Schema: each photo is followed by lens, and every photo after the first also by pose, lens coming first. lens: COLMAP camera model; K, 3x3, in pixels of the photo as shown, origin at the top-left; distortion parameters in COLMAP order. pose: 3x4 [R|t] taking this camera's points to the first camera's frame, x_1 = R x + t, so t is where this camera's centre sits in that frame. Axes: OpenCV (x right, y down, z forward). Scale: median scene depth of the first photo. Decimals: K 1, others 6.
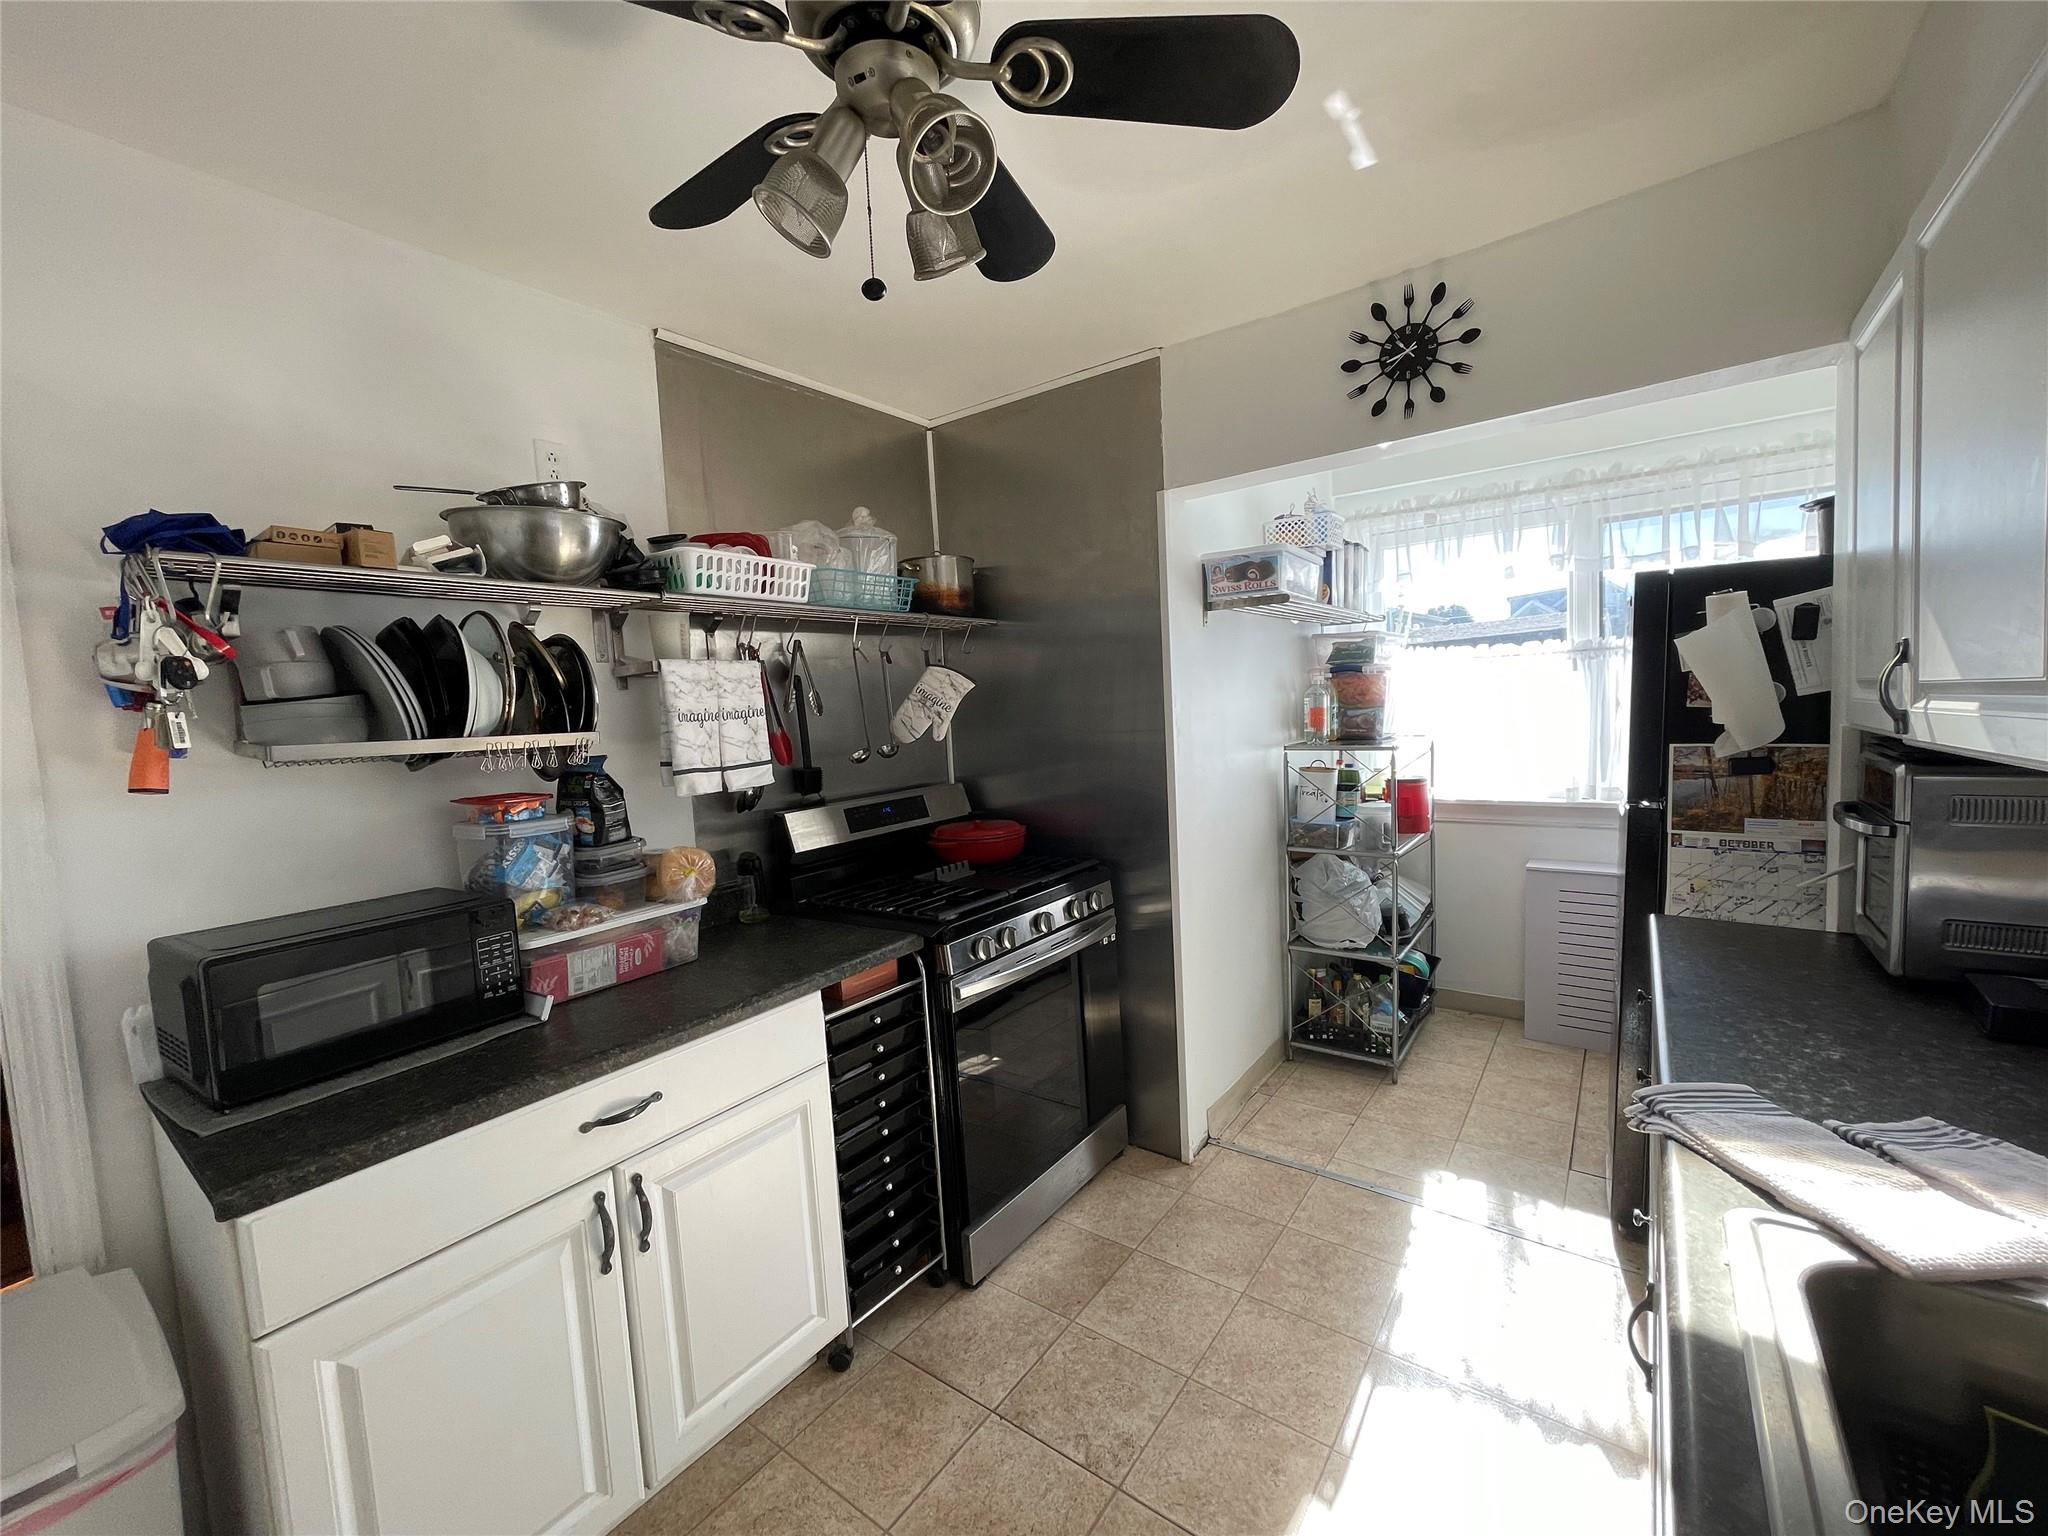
lens RADIAL K [[823.8, 0, 1019.1], [0, 823.8, 770.8], [0, 0, 1]] dist [-0.001507, -0.001215]
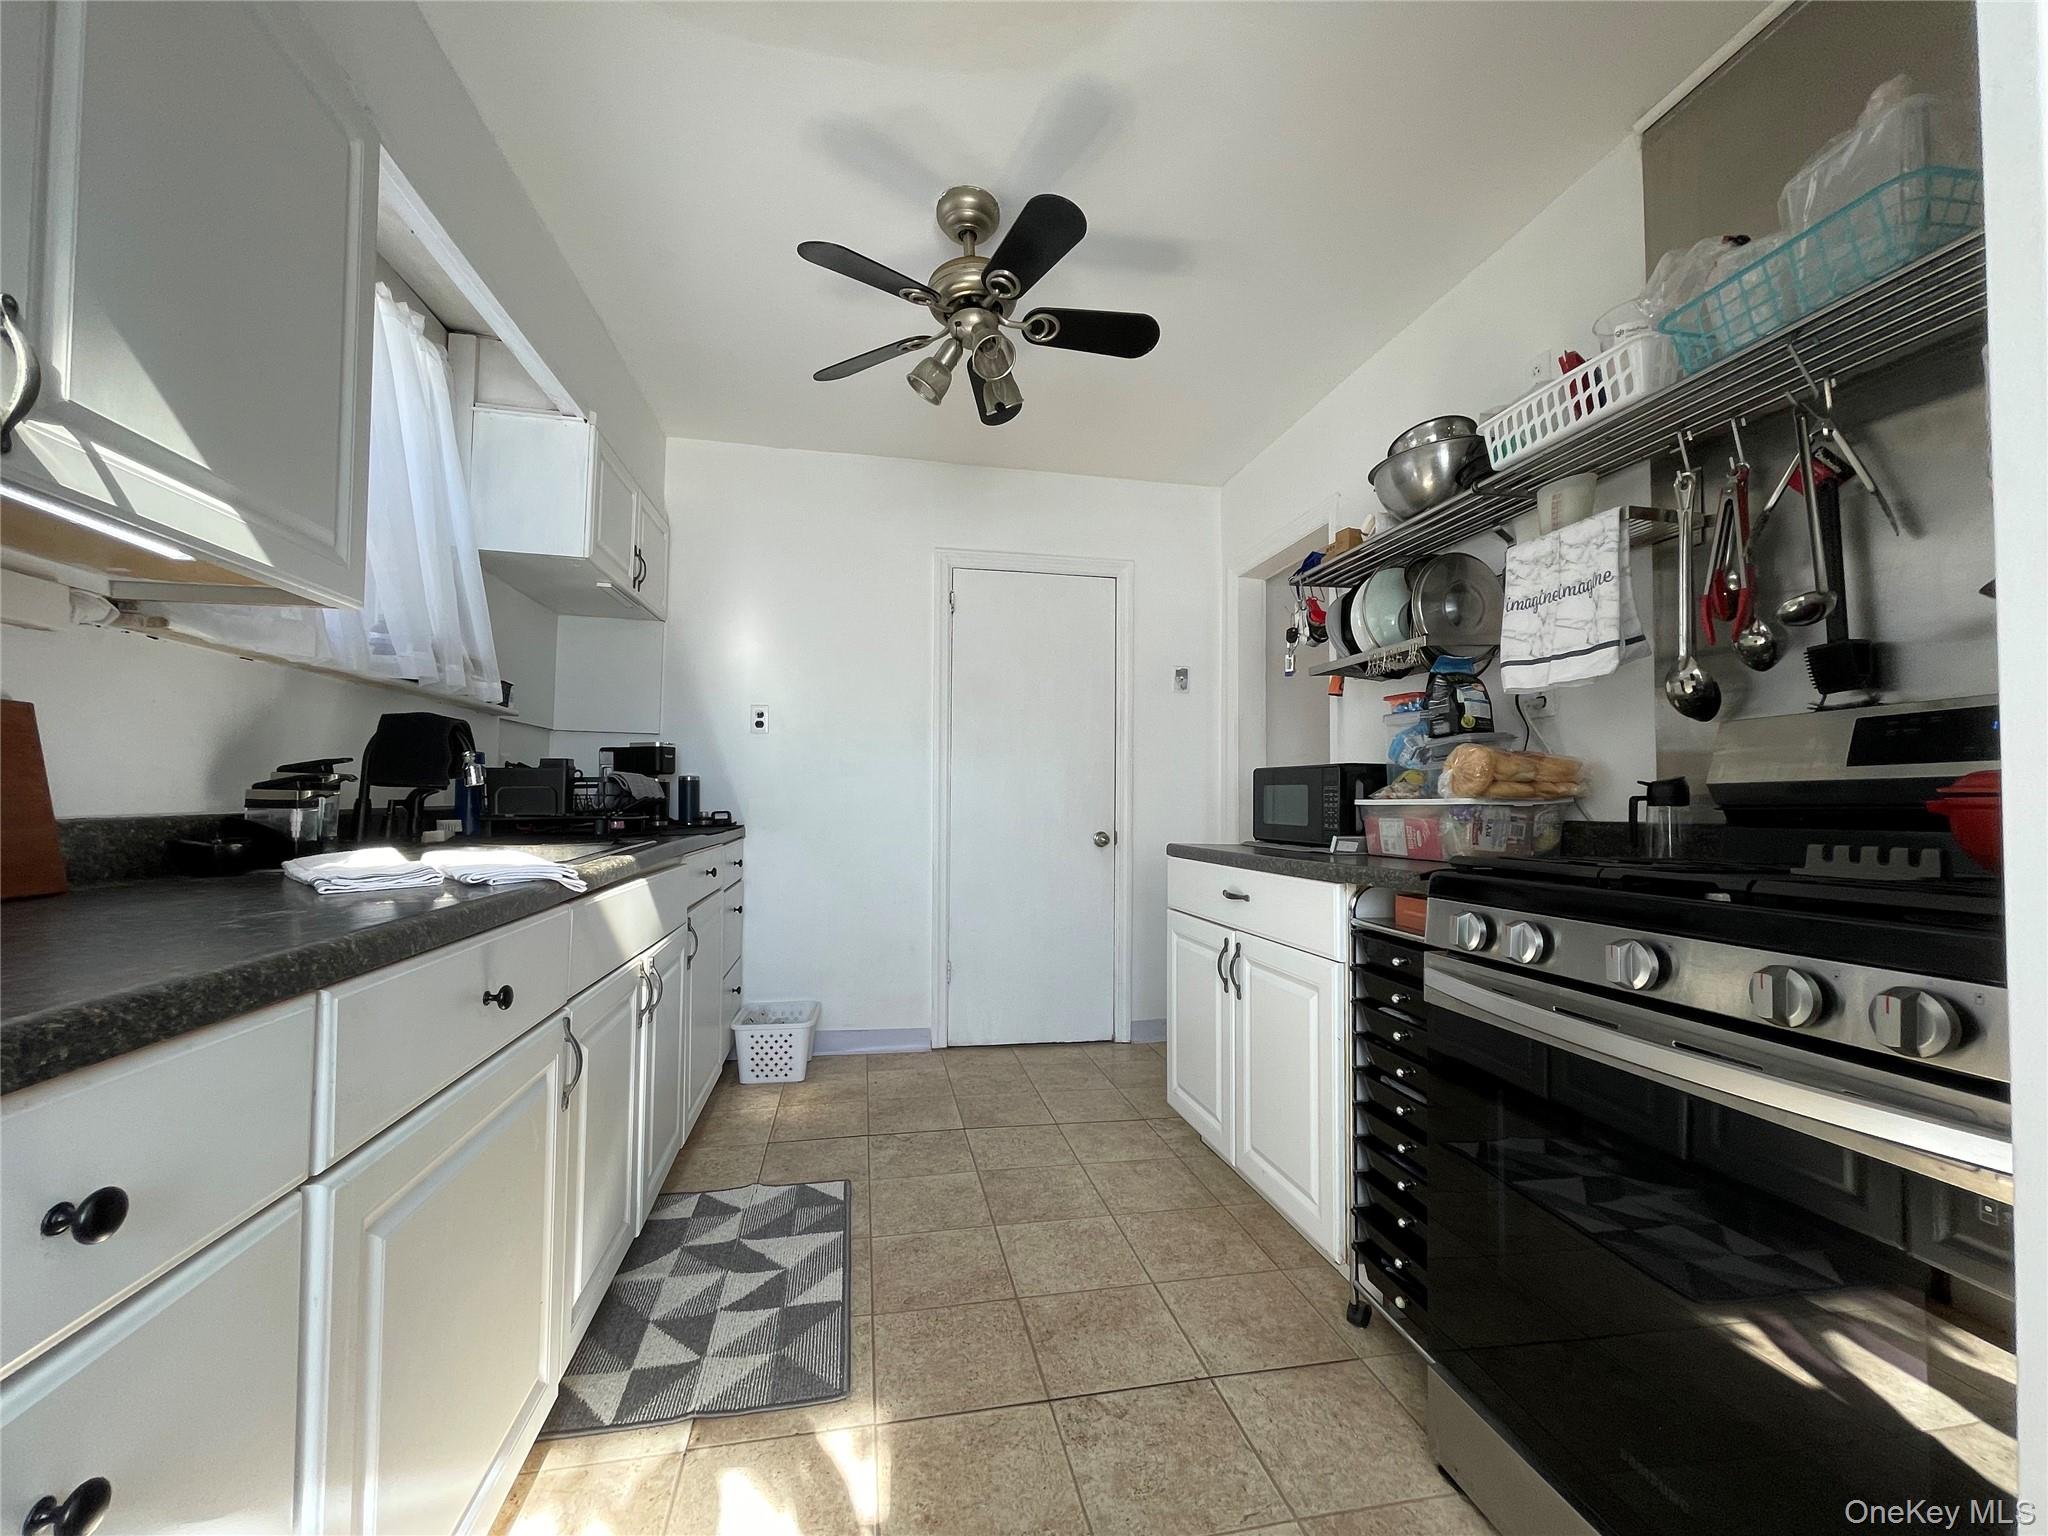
lens RADIAL K [[823.8, 0, 1020.8], [0, 823.8, 769.5], [0, 0, 1]] dist [-0.001507, -0.001215]
pose [[-0.666088, 0.021640, -0.745559, 0.643028], [-0.025149, 0.998359, 0.051446, 0.083259], [0.745449, 0.053018, -0.664451, 1.215466]]
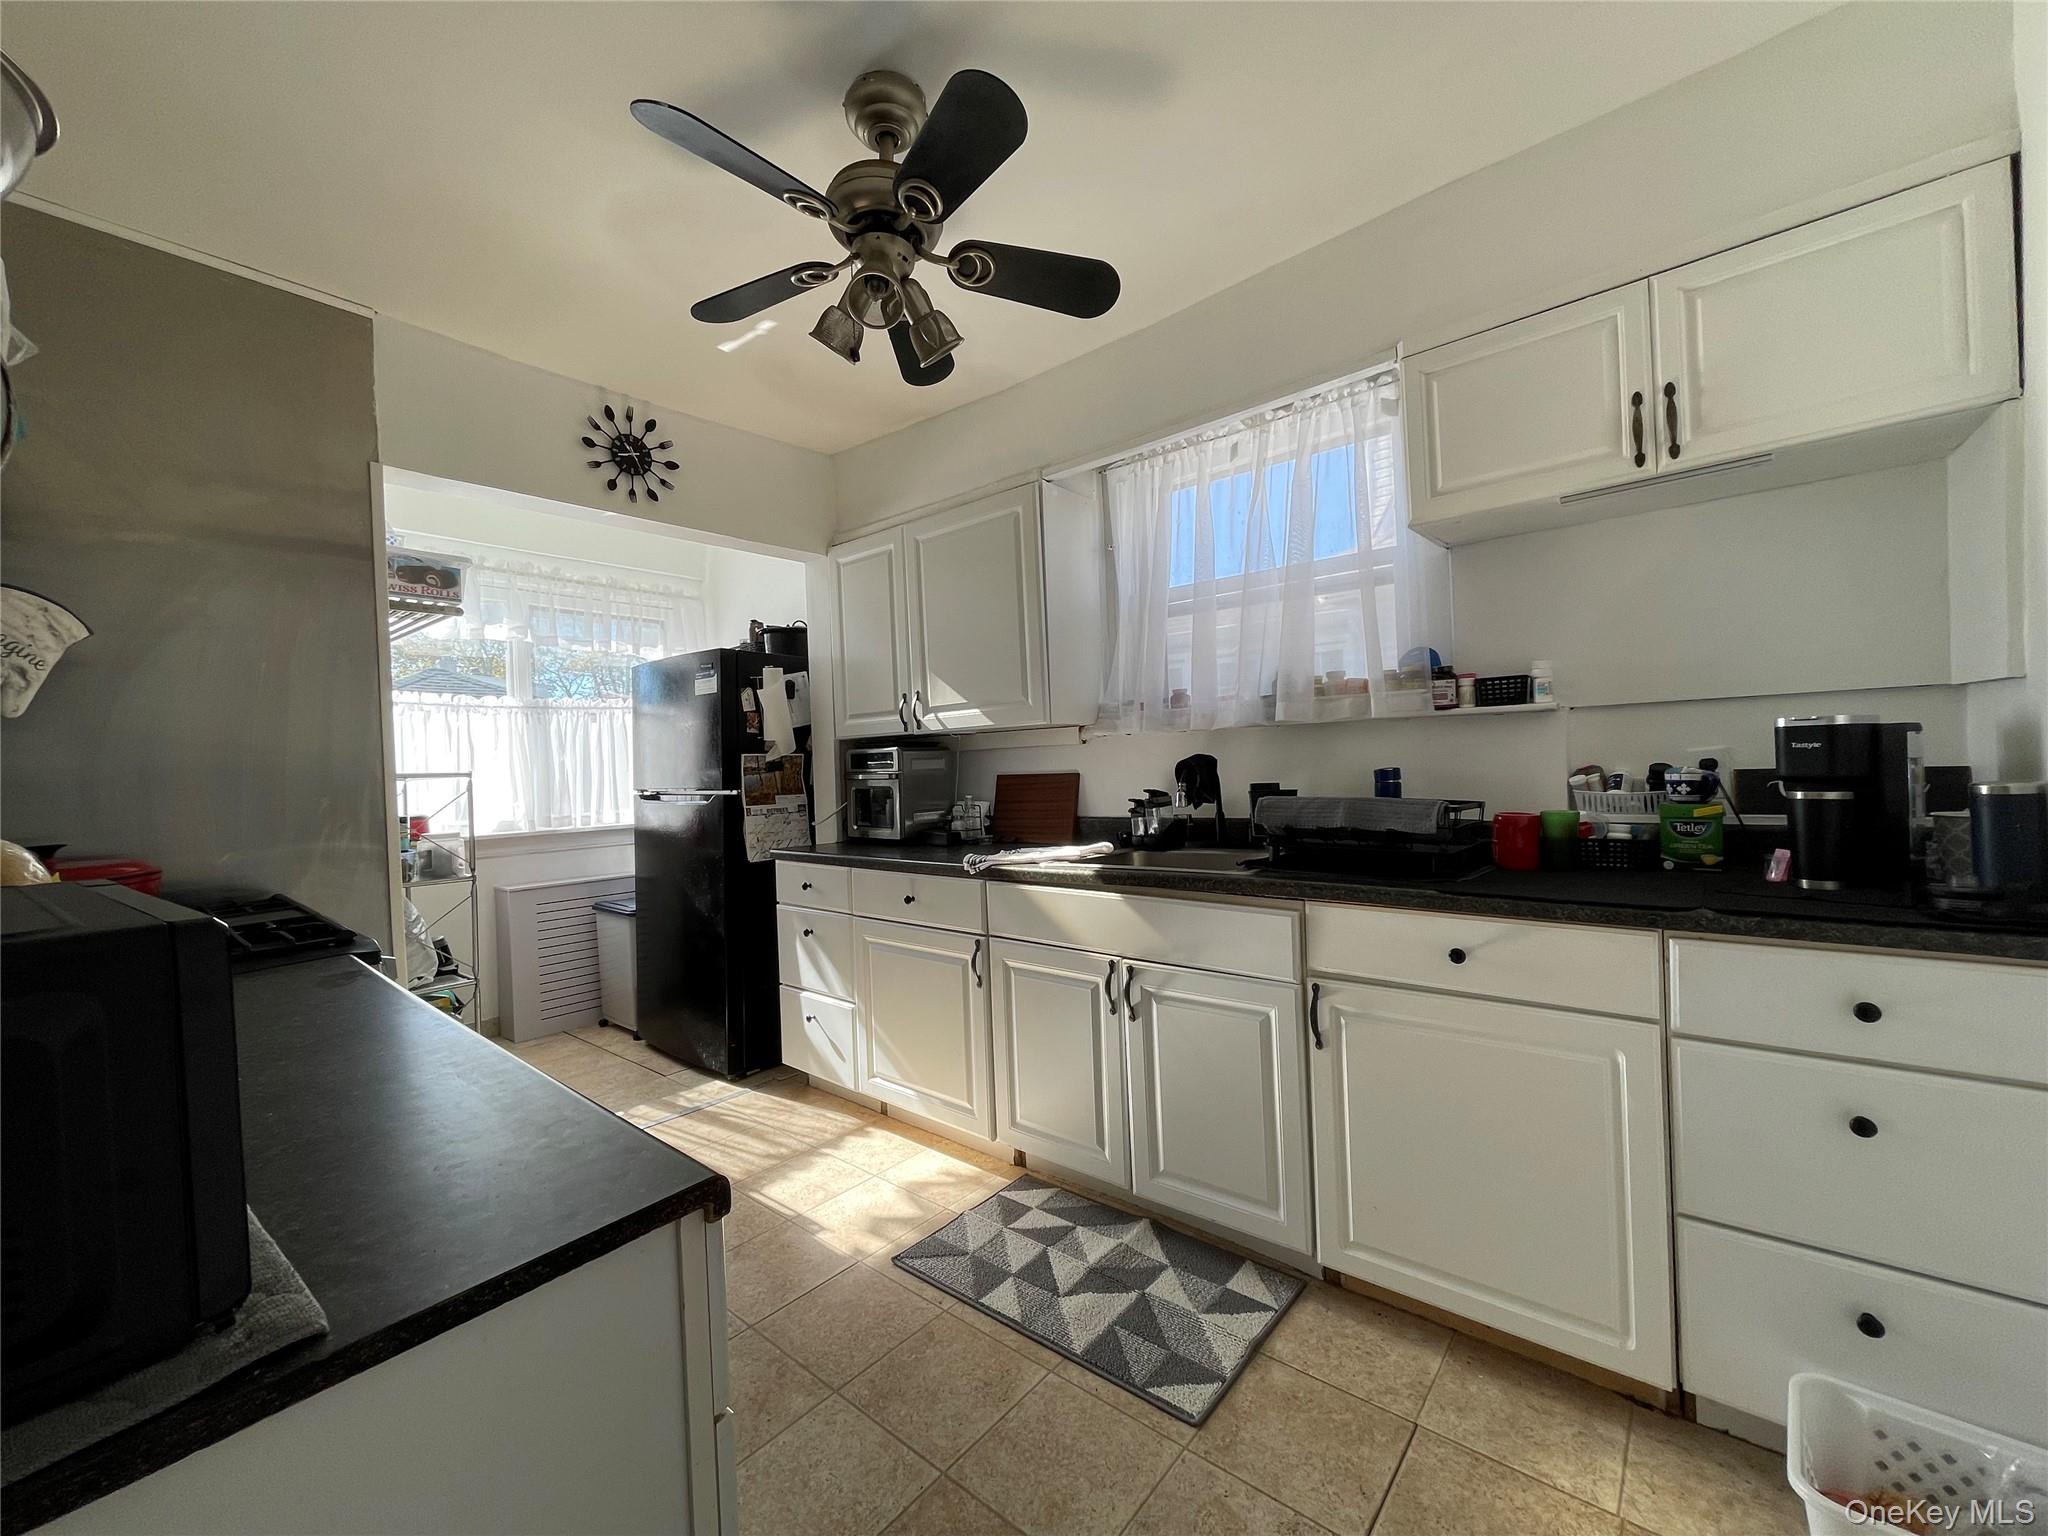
lens RADIAL K [[823.8, 0, 1022.3], [0, 823.8, 770.5], [0, 0, 1]] dist [-0.001507, -0.001215]
pose [[0.058797, 0.038172, 0.997540, -0.830997], [0.107347, 0.993233, -0.044334, 0.134923], [-0.992482, 0.109690, 0.054301, 0.358920]]
